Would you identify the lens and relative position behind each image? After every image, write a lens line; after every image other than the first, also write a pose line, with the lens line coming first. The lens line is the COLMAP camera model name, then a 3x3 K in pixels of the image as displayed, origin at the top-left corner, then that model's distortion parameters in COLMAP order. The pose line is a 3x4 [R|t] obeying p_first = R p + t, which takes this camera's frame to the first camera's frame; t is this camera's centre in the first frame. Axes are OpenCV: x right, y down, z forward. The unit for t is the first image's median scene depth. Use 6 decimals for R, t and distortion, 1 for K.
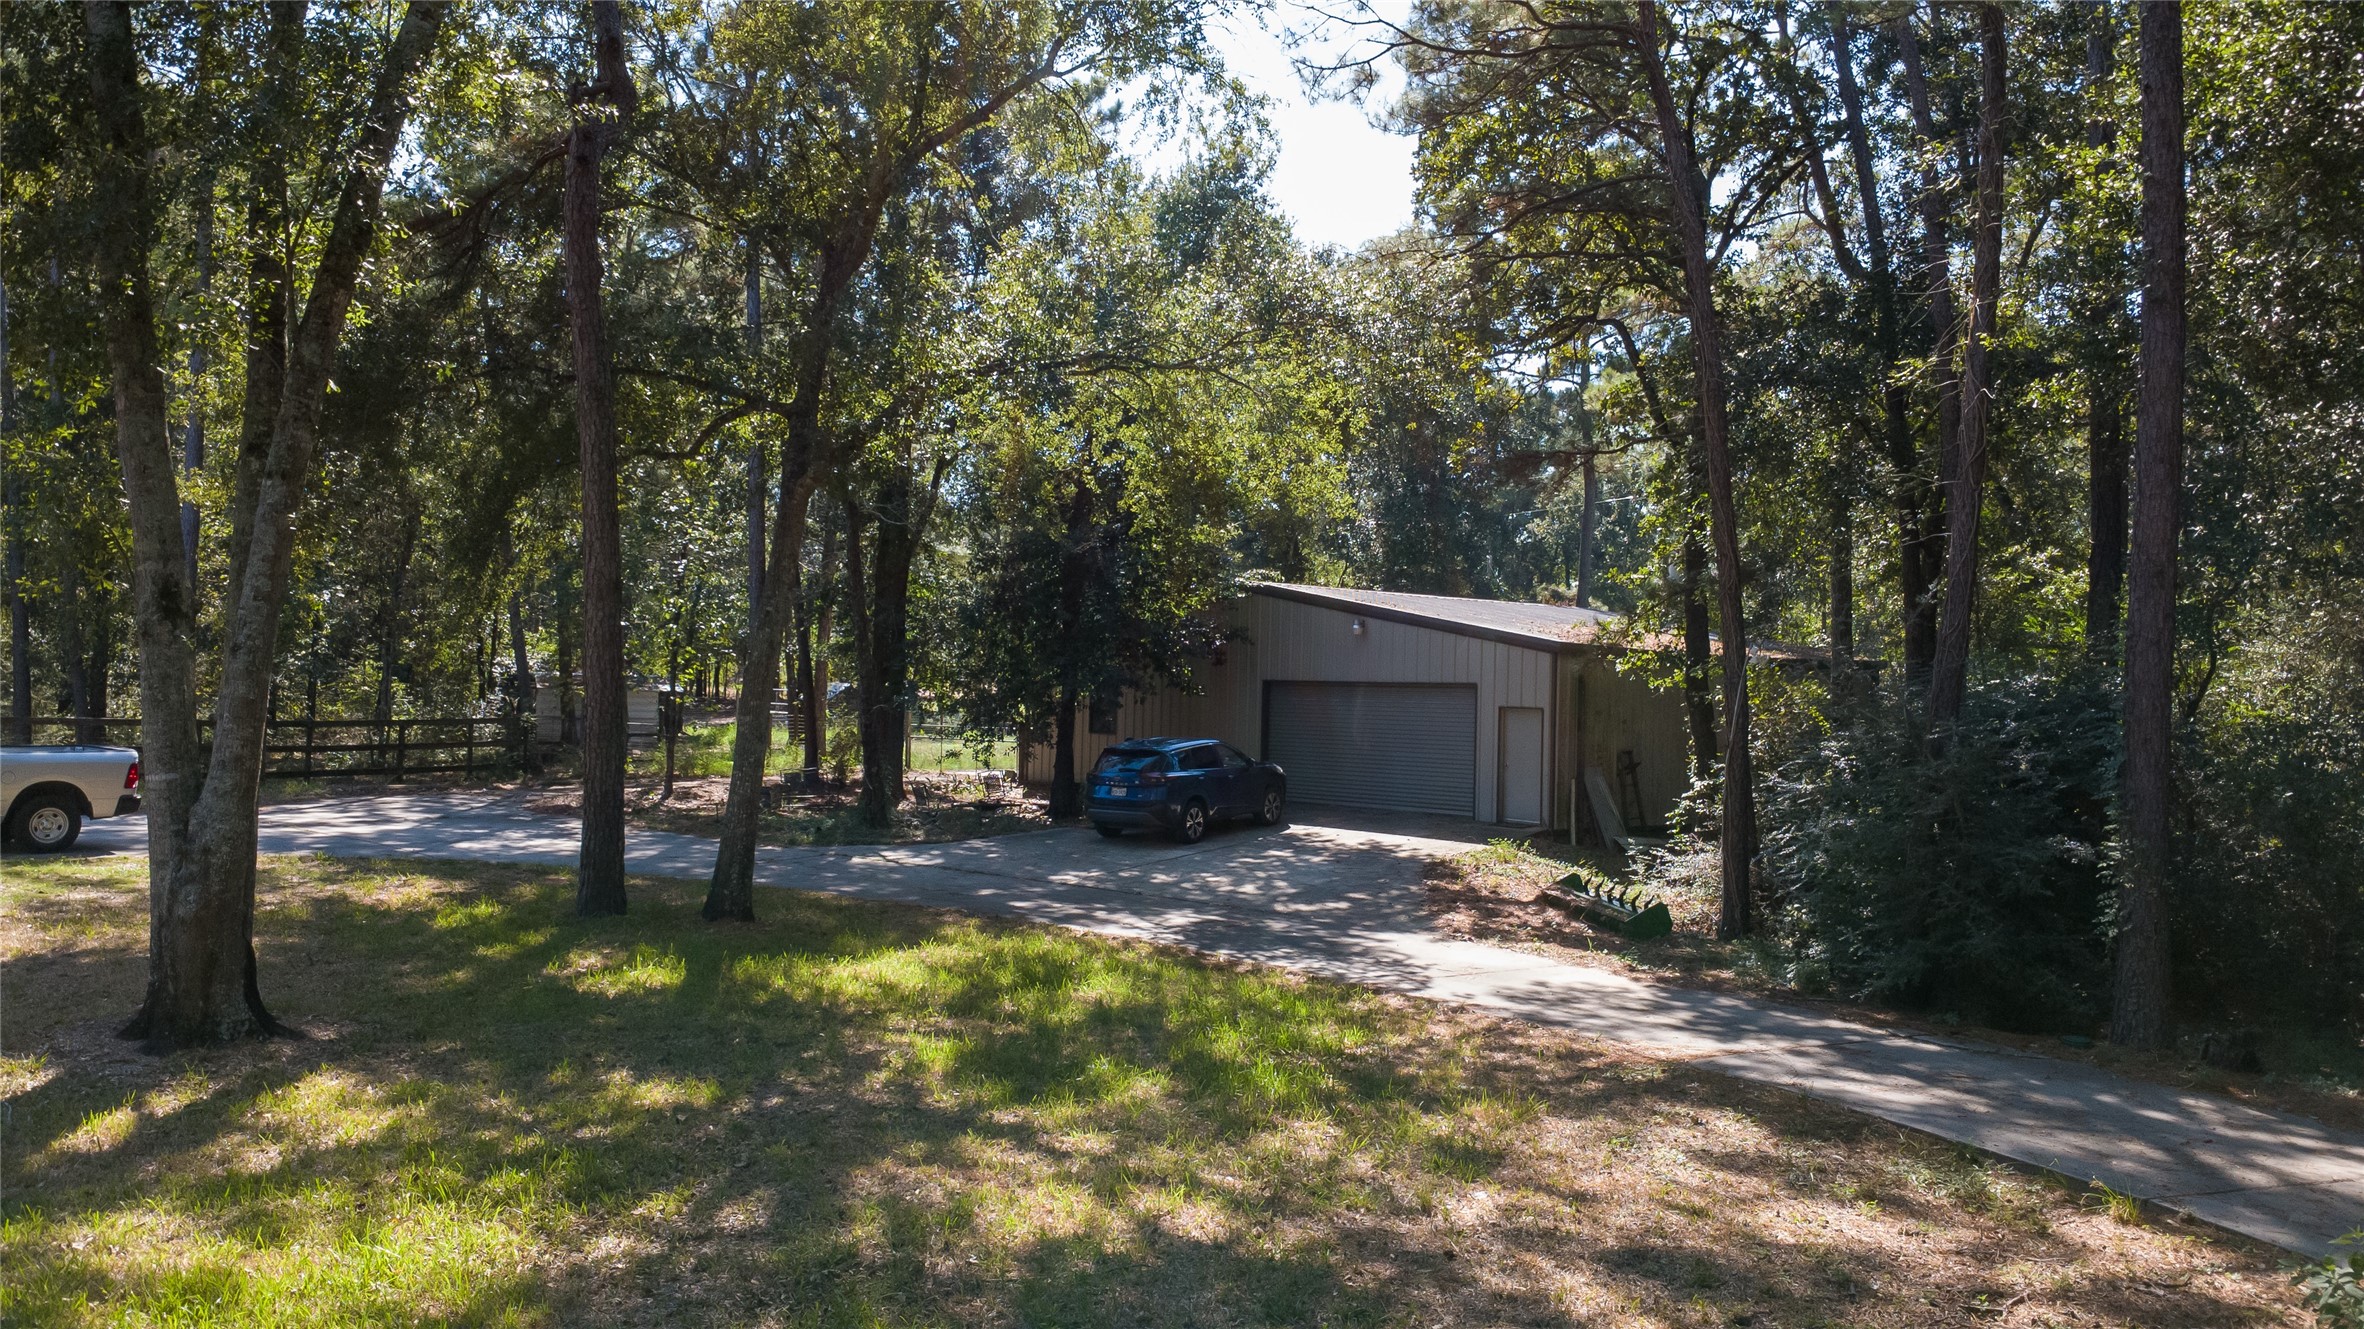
lens RADIAL K [[1644.4, 0, 1179.1], [0, 1644.4, 672.7], [0, 0, 1]] dist [0.025929, -0.026812]
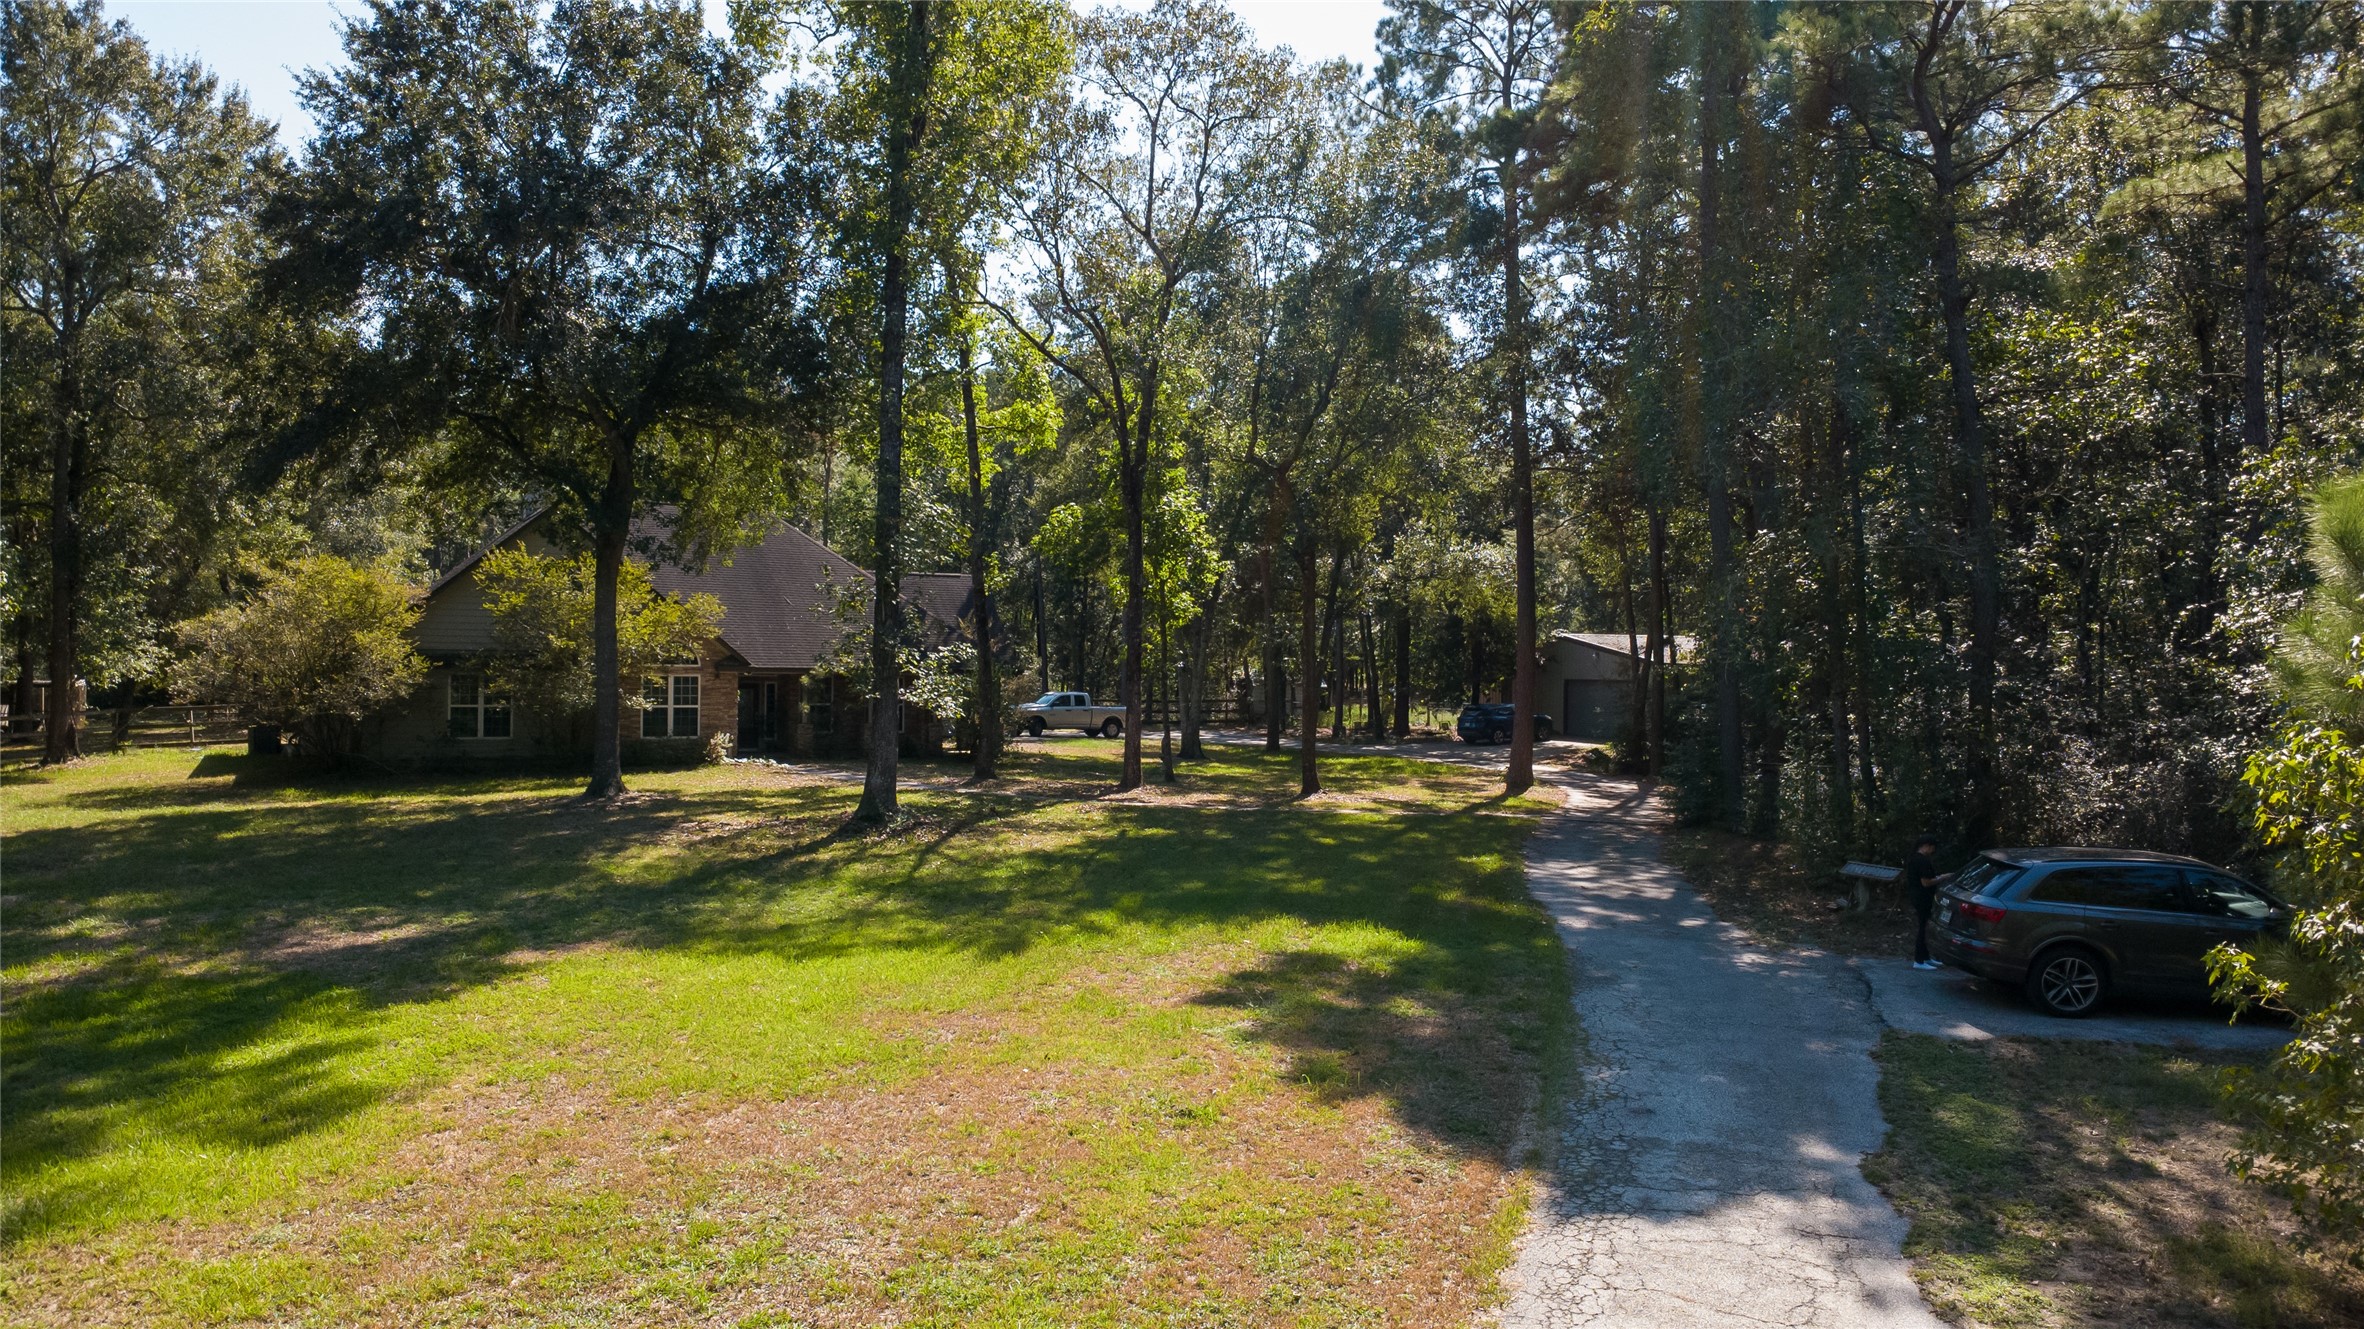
lens RADIAL K [[1644.4, 0, 1179.1], [0, 1644.4, 672.7], [0, 0, 1]] dist [0.025929, -0.026812]
pose [[0.913887, -0.009968, -0.405847, 0.614458], [0.010675, 0.999943, -0.000522, -0.012584], [0.405829, -0.003856, 0.913941, -1.578743]]
